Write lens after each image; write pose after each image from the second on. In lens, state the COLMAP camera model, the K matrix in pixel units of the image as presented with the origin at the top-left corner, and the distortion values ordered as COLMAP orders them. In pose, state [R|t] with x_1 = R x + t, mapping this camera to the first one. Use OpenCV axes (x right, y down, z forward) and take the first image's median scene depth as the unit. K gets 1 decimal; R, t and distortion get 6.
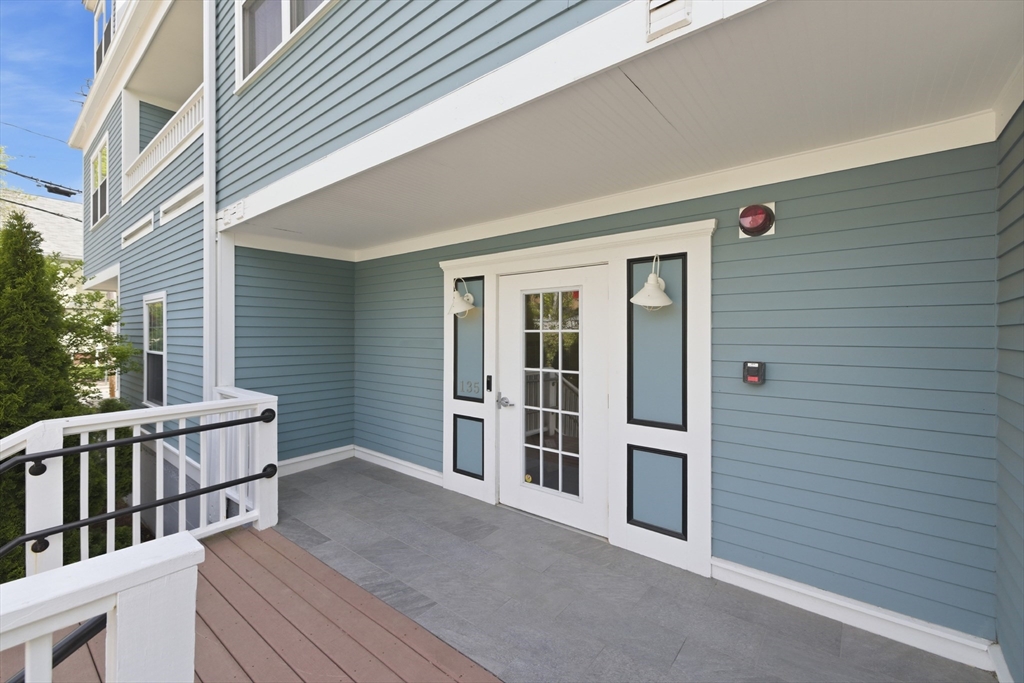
lens RADIAL K [[431.2, 0, 504.0], [0, 431.2, 333.7], [0, 0, 1]] dist [-0.000983, -0.000073]
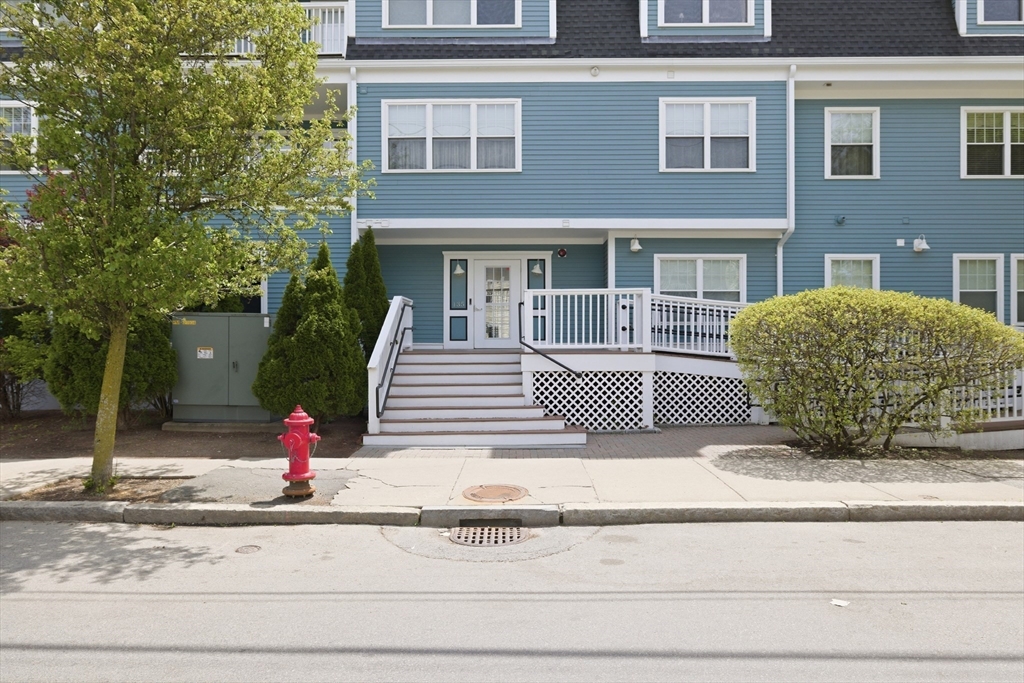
lens RADIAL K [[631.1, 0, 514.2], [0, 631.1, 345.5], [0, 0, 1]] dist [-0.012671, -0.003052]
pose [[0.774594, -0.002435, 0.632455, -2.330885], [0.005488, 0.999981, -0.002871, 0.409302], [-0.632435, 0.005694, 0.774592, -2.182508]]
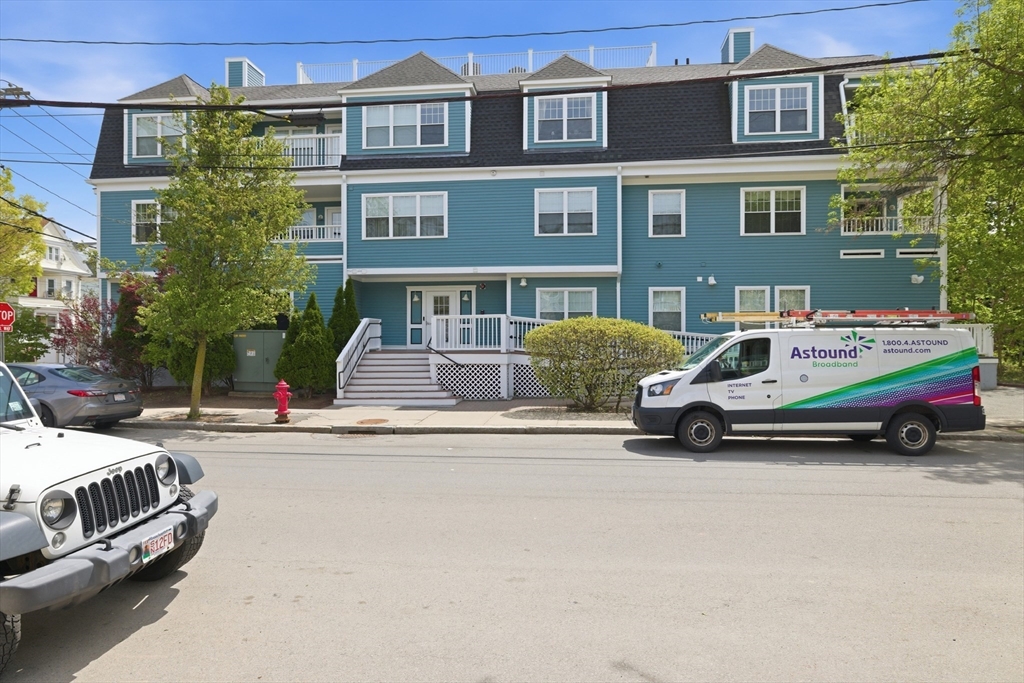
lens RADIAL K [[581.2, 0, 510.1], [0, 581.2, 341.1], [0, 0, 1]] dist [-0.021143, 0.000284]
pose [[0.827204, -0.002894, 0.561895, -2.499380], [0.005783, 0.999978, -0.003364, 0.362274], [-0.561873, 0.006032, 0.827202, -4.048161]]
